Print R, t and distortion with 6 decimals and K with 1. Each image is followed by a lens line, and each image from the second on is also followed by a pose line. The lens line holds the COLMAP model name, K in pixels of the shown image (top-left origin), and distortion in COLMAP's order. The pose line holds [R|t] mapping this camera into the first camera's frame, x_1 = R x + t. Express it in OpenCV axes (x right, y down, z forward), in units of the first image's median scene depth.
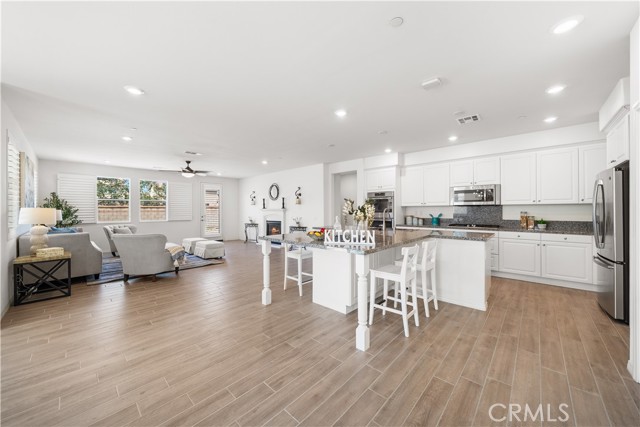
lens RADIAL K [[234.9, 0, 319.4], [0, 234.9, 209.9], [0, 0, 1]] dist [-0.002019, -0.000146]
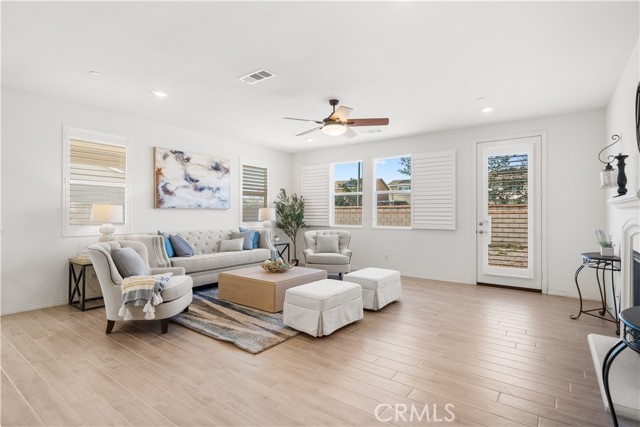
lens RADIAL K [[315.9, 0, 318.6], [0, 315.9, 214.3], [0, 0, 1]] dist [0.004580, 0.000315]
pose [[0.111393, -0.001413, -0.993775, 0.056511], [0.005215, 0.999986, -0.000837, 0.015066], [0.993763, -0.005090, 0.111399, 0.889718]]
